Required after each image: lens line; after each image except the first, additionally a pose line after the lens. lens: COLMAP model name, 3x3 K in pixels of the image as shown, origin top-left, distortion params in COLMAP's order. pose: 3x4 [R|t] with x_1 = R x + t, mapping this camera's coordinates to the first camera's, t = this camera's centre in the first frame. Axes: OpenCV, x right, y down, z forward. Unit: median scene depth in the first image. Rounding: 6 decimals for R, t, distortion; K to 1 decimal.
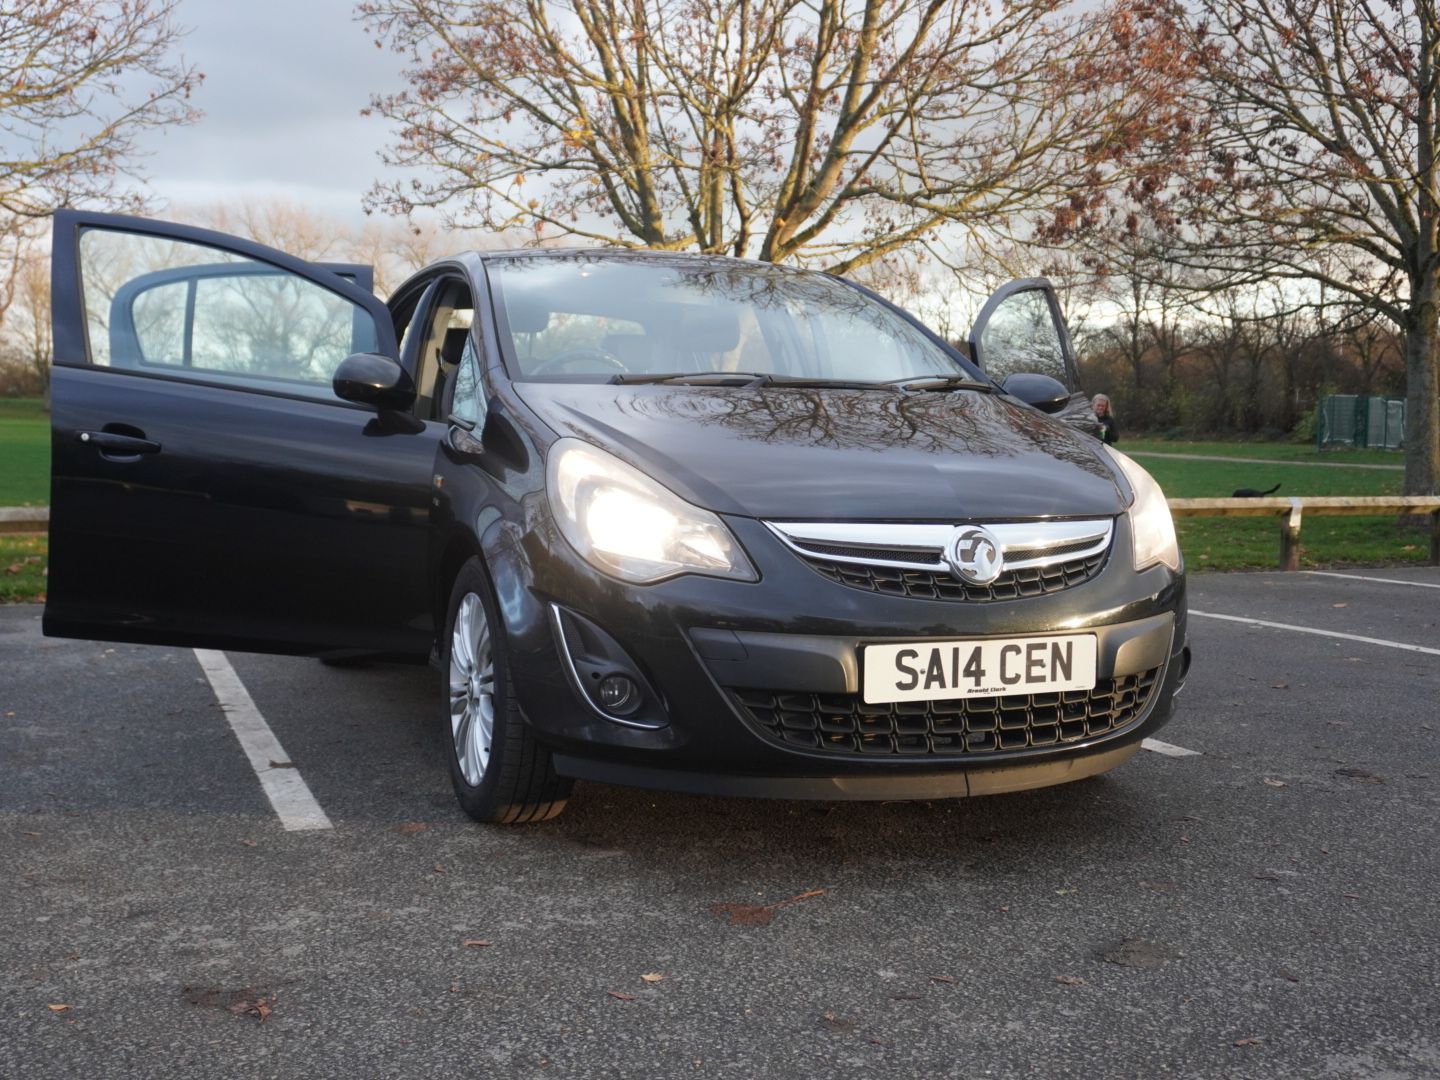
lens RADIAL K [[1549.6, 0, 716.4], [0, 1549.6, 539.4], [0, 0, 1]] dist [-0.011581, 0.002377]
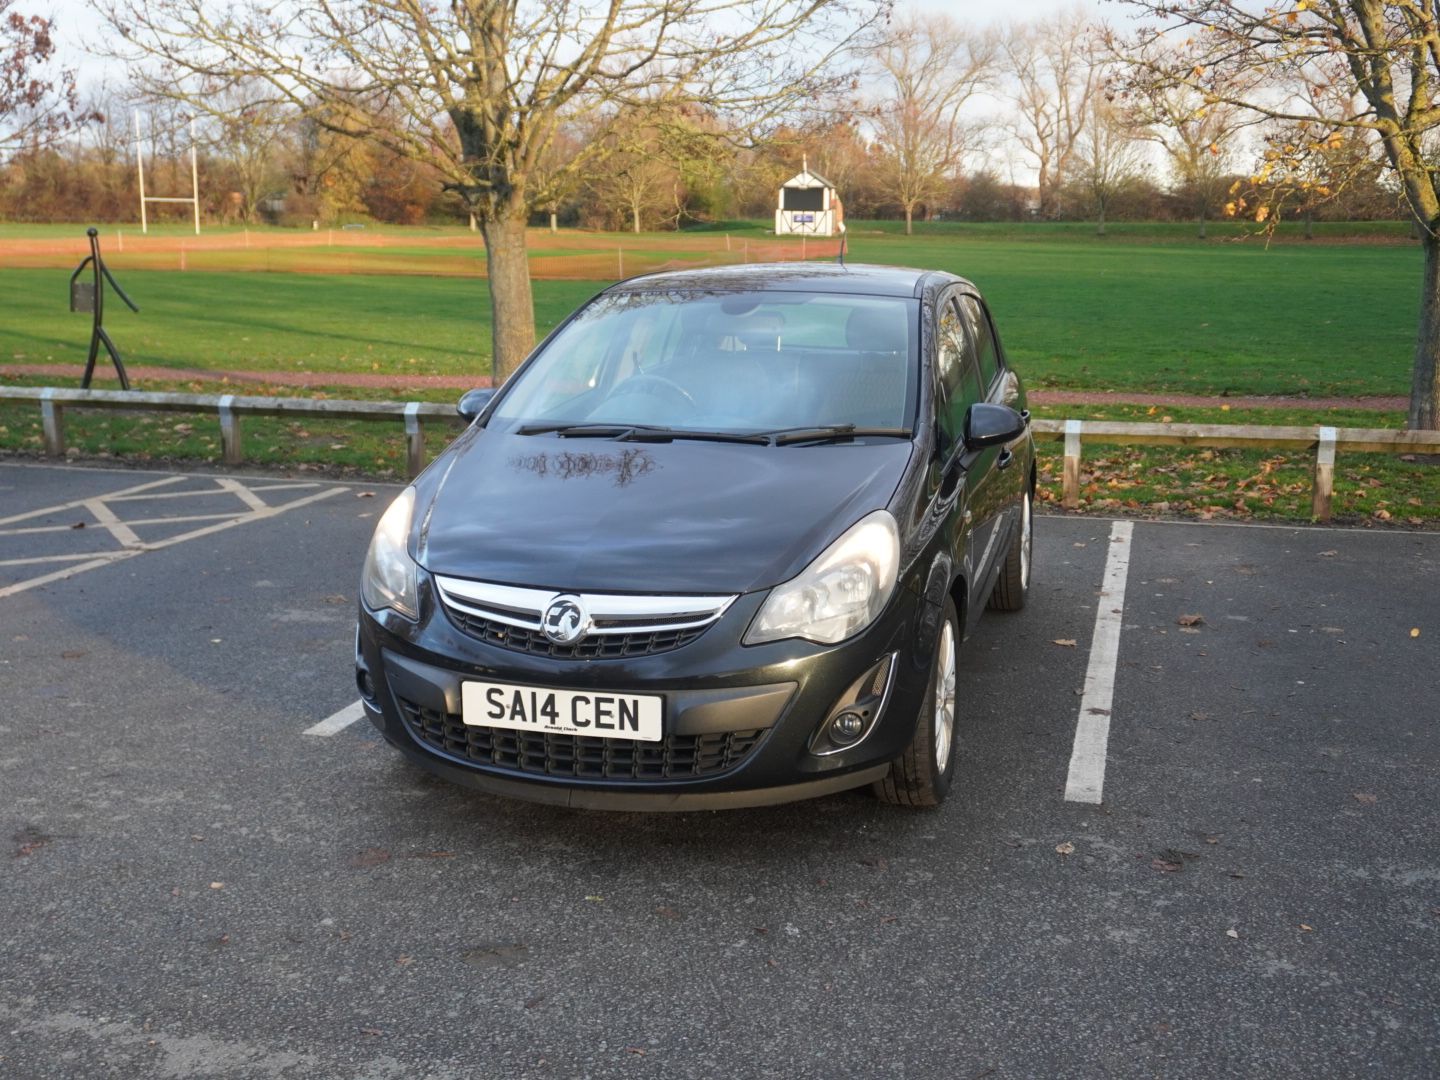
lens RADIAL K [[1555.9, 0, 725.3], [0, 1555.9, 539.4], [0, 0, 1]] dist [0.003328, -0.008714]
pose [[0.796048, 0.101049, -0.596738, 0.987957], [-0.032171, 0.991635, 0.125003, -0.210094], [0.604377, -0.080311, 0.792640, 0.090937]]
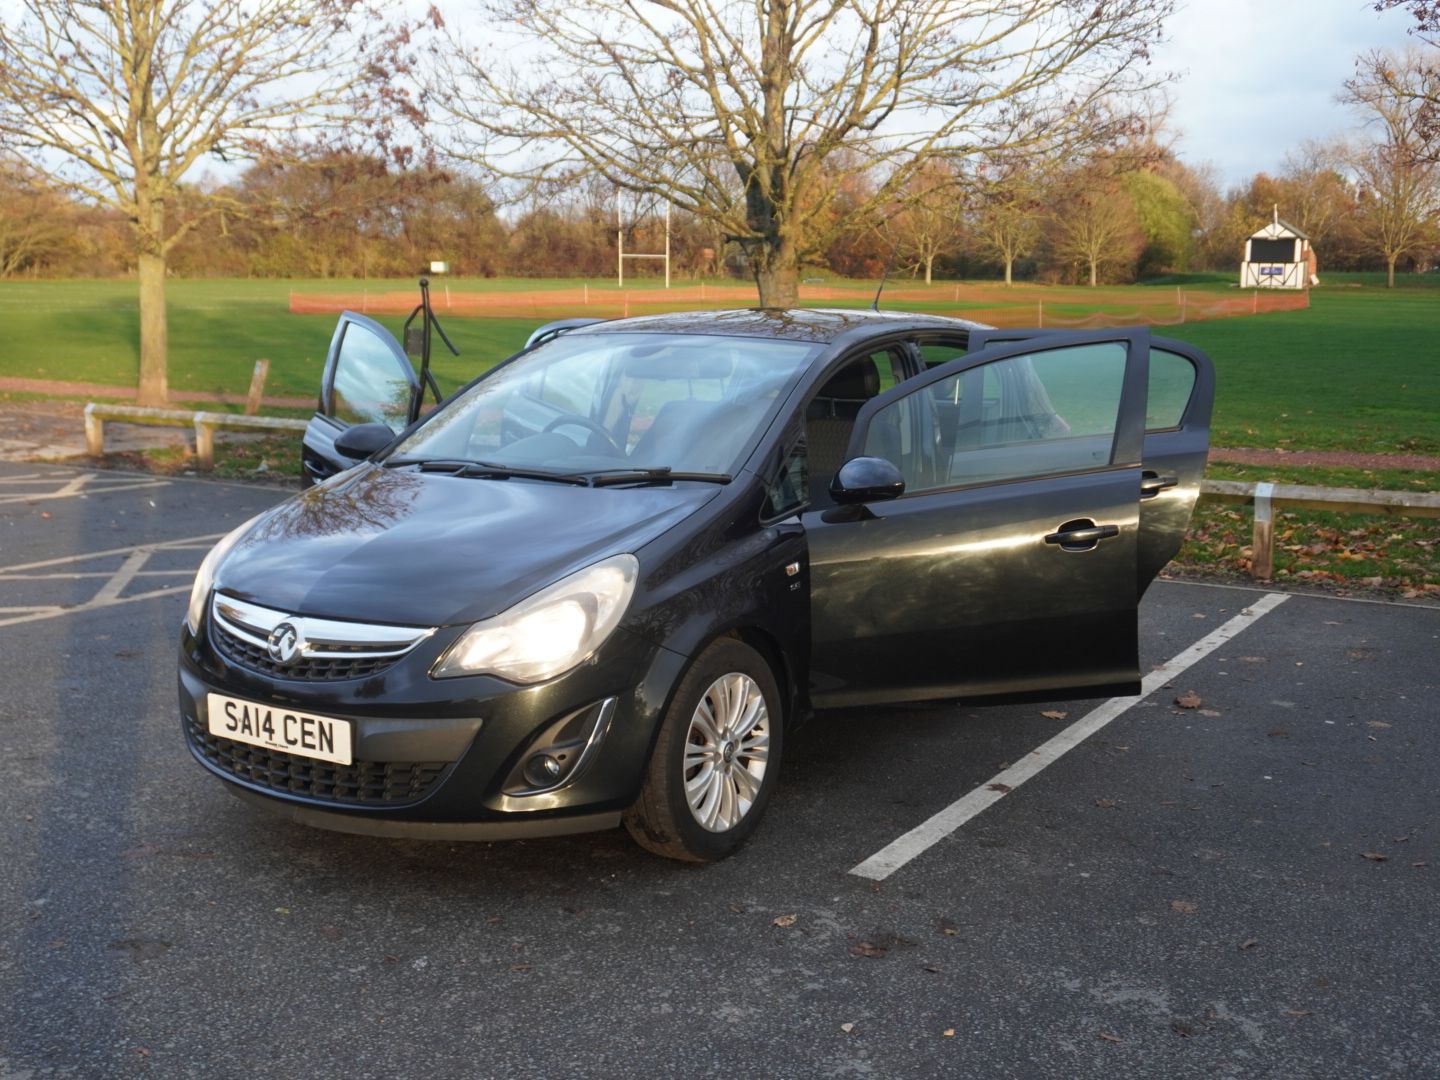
lens RADIAL K [[1554.7, 0, 716.3], [0, 1554.7, 529.1], [0, 0, 1]] dist [-0.011436, -0.020553]
pose [[0.584113, 0.108390, -0.804402, 1.386437], [-0.049664, 0.993959, 0.097869, -0.224198], [0.810151, -0.017217, 0.585968, 0.519681]]
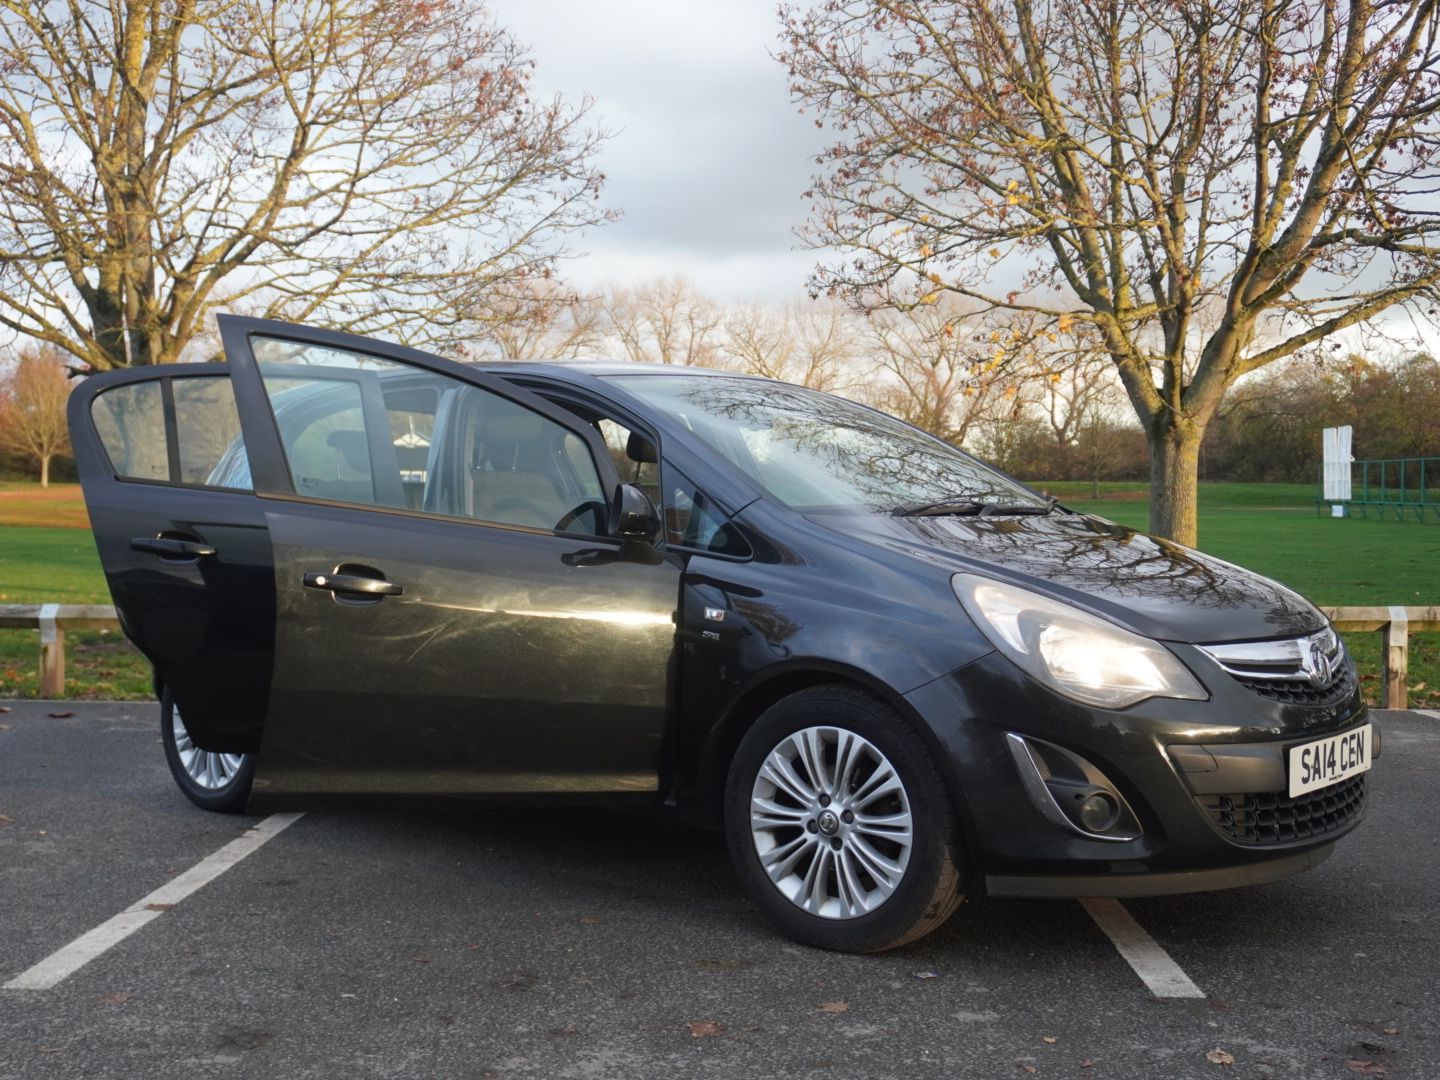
lens RADIAL K [[1613.0, 0, 714.9], [0, 1613.0, 543.1], [0, 0, 1]] dist [-0.006370, -0.030022]
pose [[0.916435, -0.002376, -0.400177, 0.568247], [-0.016789, 0.998874, -0.044379, -0.053604], [0.399832, 0.047389, 0.915363, 0.278581]]
